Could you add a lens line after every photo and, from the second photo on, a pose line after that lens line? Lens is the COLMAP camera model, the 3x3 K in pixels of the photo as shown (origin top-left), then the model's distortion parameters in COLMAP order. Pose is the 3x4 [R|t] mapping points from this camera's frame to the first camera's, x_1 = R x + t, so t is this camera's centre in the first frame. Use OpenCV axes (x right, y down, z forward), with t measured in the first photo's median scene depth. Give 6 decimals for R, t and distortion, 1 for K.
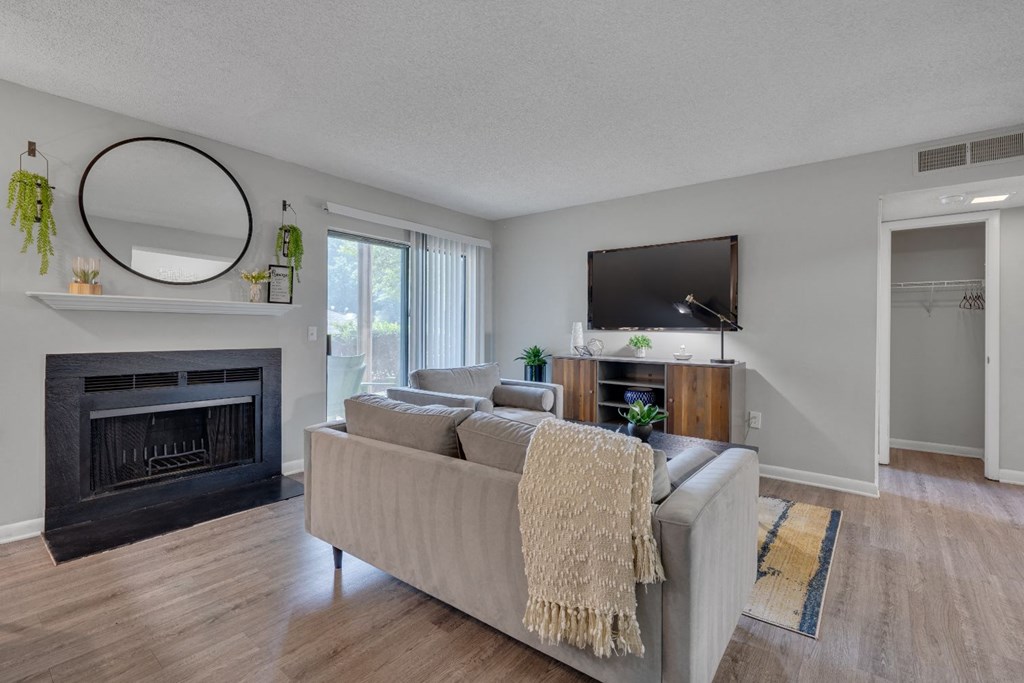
lens RADIAL K [[467.1, 0, 510.5], [0, 467.1, 326.2], [0, 0, 1]] dist [-0.000701, 0.001305]
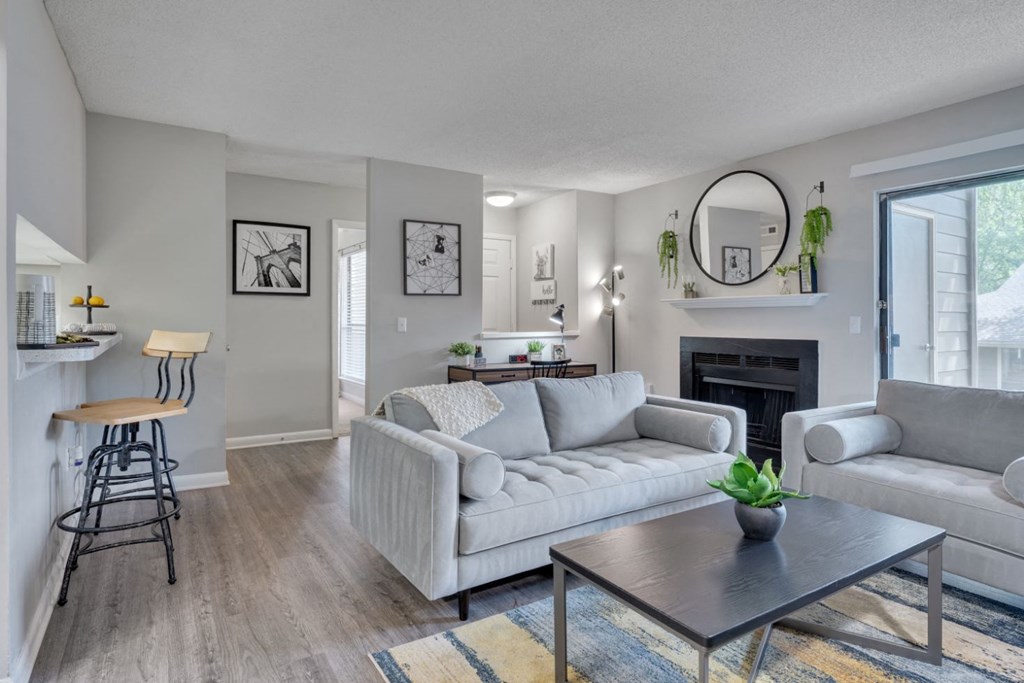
lens RADIAL K [[570.5, 0, 512.5], [0, 570.5, 319.4], [0, 0, 1]] dist [0.006939, -0.000356]
pose [[-0.335964, -0.010529, -0.941816, 1.011020], [0.003446, 0.999917, -0.012408, 0.021503], [0.941869, -0.007414, -0.335900, 1.028104]]
